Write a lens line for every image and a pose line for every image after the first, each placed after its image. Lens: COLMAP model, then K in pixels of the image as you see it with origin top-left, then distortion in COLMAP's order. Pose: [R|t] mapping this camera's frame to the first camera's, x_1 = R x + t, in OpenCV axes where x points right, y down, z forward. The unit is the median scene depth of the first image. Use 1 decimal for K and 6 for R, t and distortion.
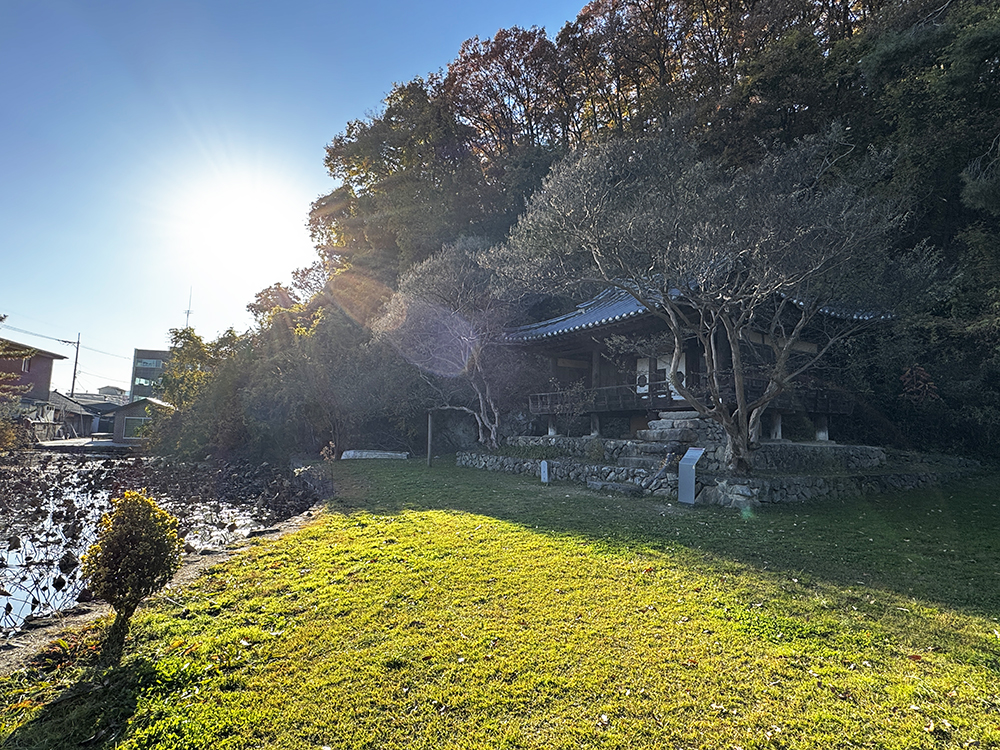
lens RADIAL K [[531.3, 0, 501.0], [0, 531.3, 374.9], [0, 0, 1]] dist [-0.002056, -0.000190]
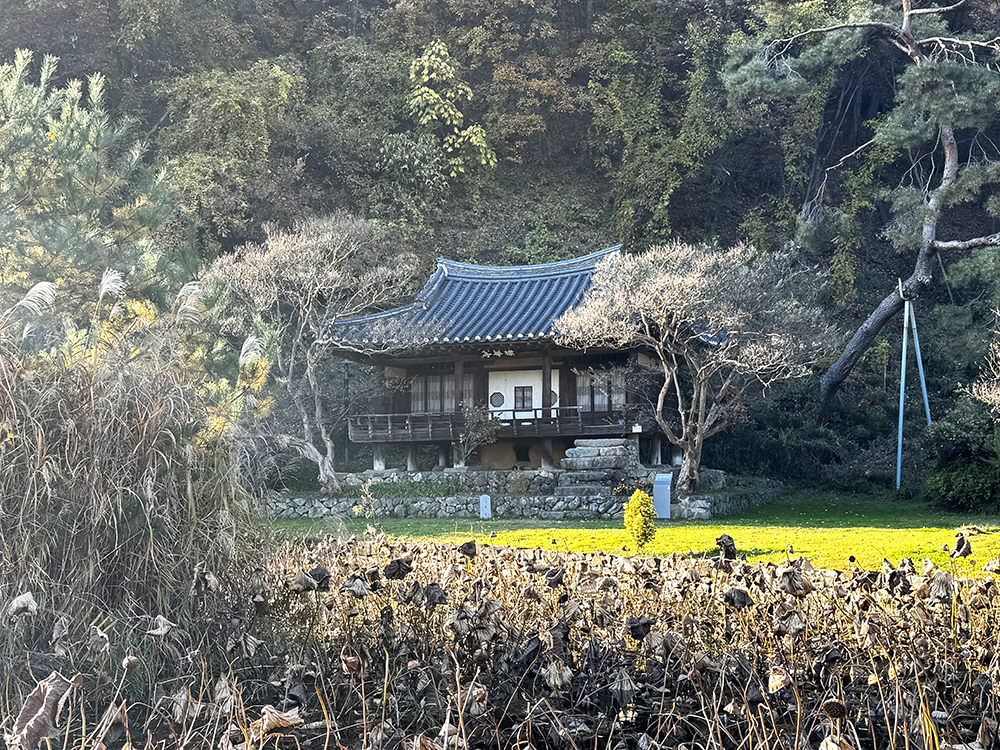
lens RADIAL K [[1397.1, 0, 499.7], [0, 1397.1, 376.0], [0, 0, 1]] dist [0.005903, 0.000000]
pose [[0.784333, 0.012381, 0.620217, -1.410848], [-0.036406, 0.998996, 0.026096, -0.108209], [-0.619271, -0.043048, 0.783996, -0.907228]]
